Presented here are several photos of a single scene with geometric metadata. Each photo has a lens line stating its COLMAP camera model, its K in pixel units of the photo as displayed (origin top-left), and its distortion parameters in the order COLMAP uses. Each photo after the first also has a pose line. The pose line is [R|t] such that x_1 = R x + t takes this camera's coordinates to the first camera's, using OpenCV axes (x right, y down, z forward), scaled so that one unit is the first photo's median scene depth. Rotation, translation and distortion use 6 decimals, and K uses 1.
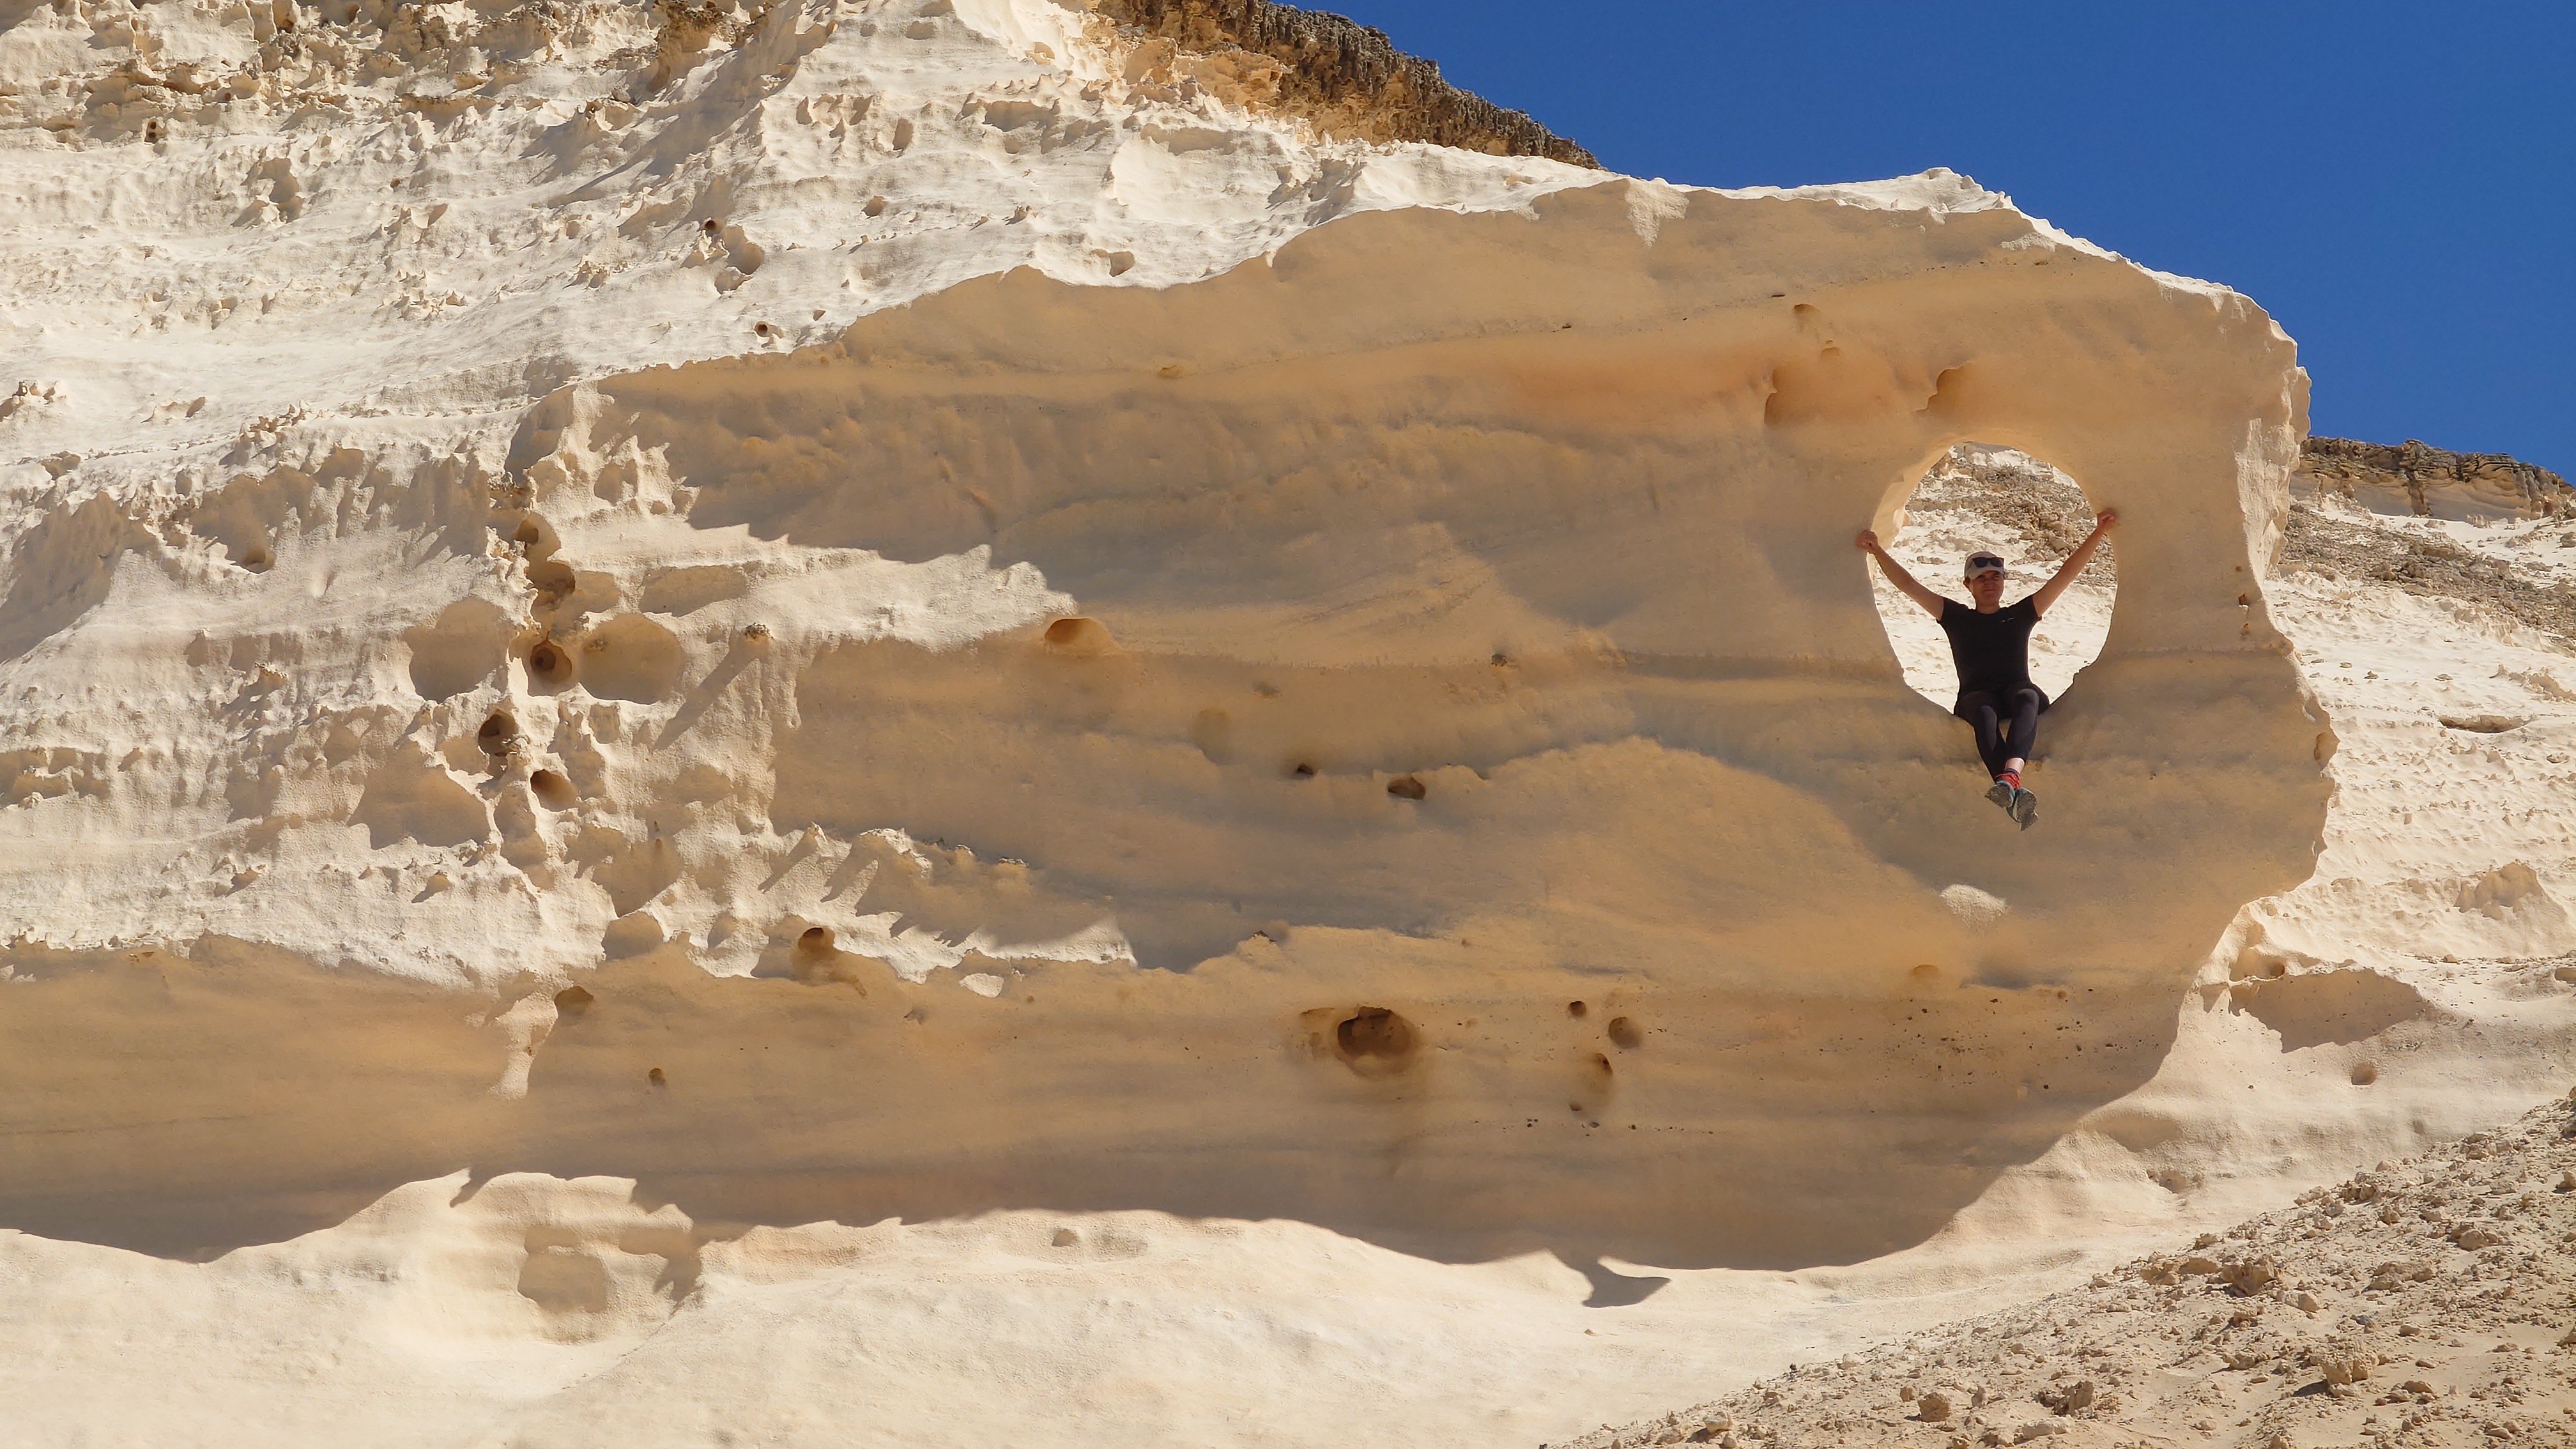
lens RADIAL K [[3543.1, 0, 1284.0], [0, 3543.1, 731.0], [0, 0, 1]] dist [0.041678, 0.000000]
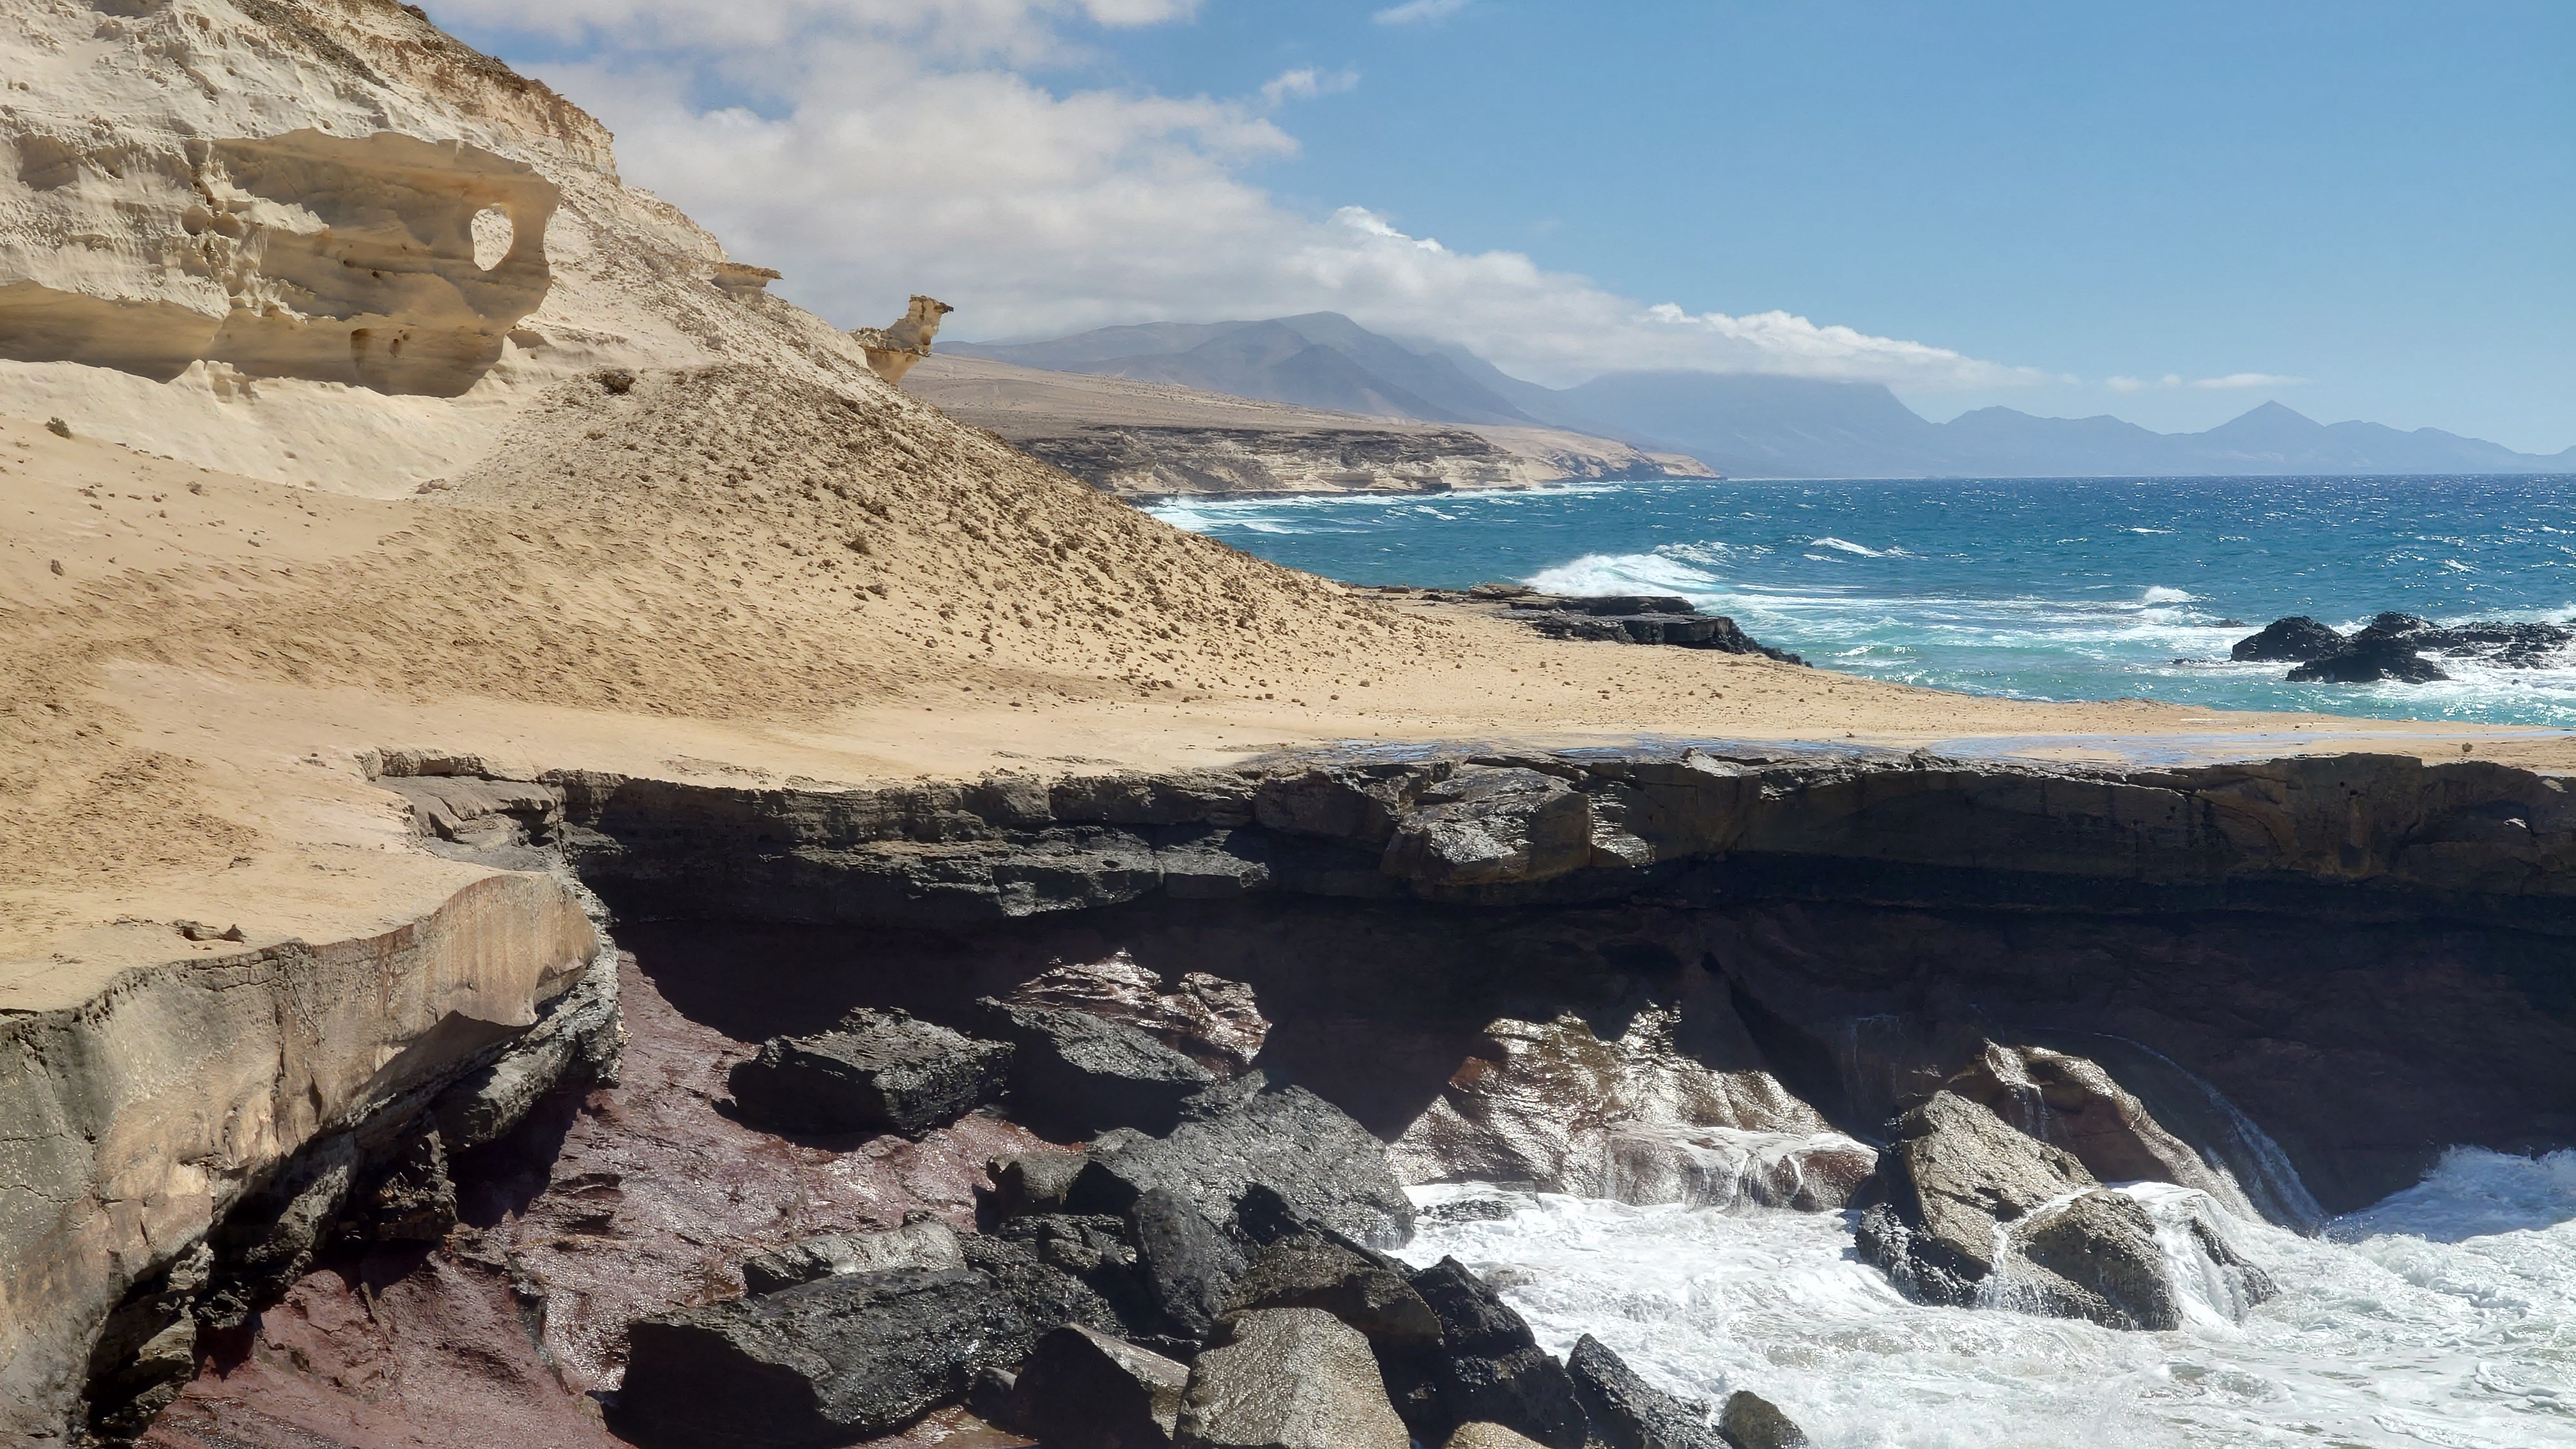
lens RADIAL K [[3543.1, 0, 1287.7], [0, 3543.1, 724.5], [0, 0, 1]] dist [0.041678, 0.000000]
pose [[0.538698, -0.034688, 0.841785, -2.897979], [-0.314566, 0.918614, 0.239160, -0.827087], [-0.781571, -0.393632, 0.483943, -2.029004]]
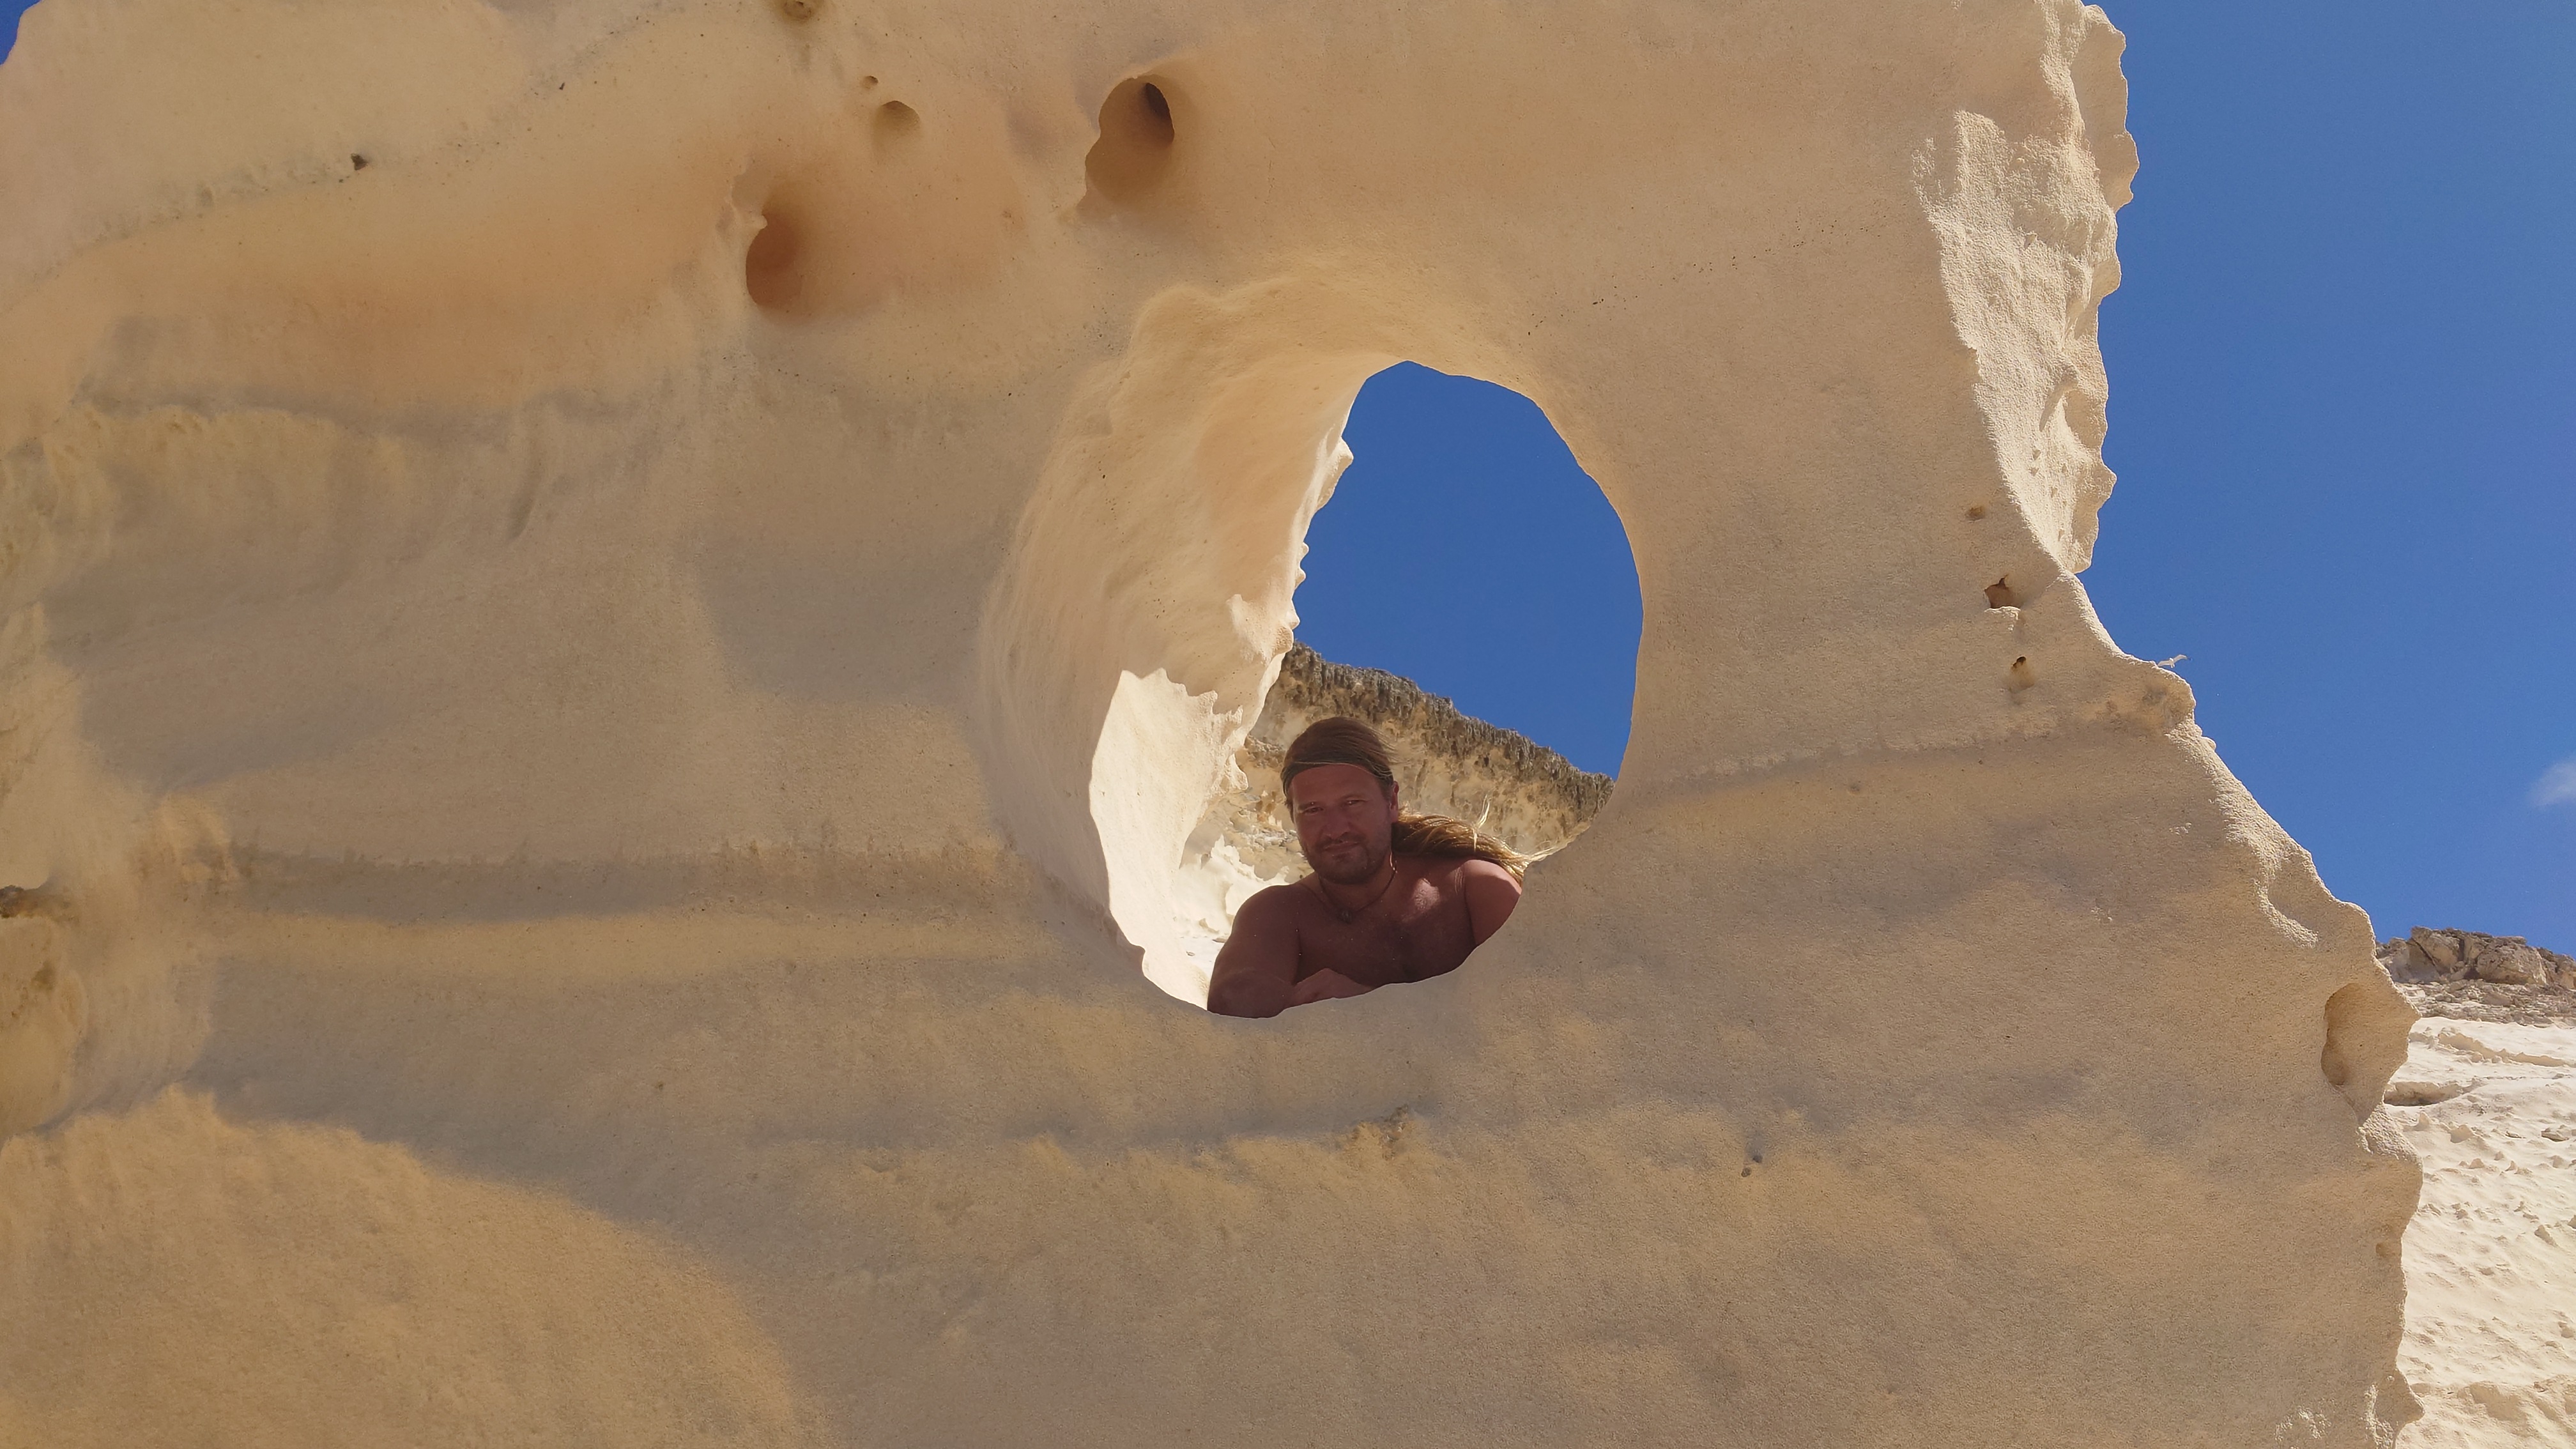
lens RADIAL K [[1836.3, 0, 1288.9], [0, 1836.3, 712.6], [0, 0, 1]] dist [0.002357, -0.000758]
pose [[0.990930, -0.058130, -0.121158, 0.223775], [0.026820, 0.969009, -0.245565, 0.012645], [0.131678, 0.240089, 0.961779, 0.827971]]
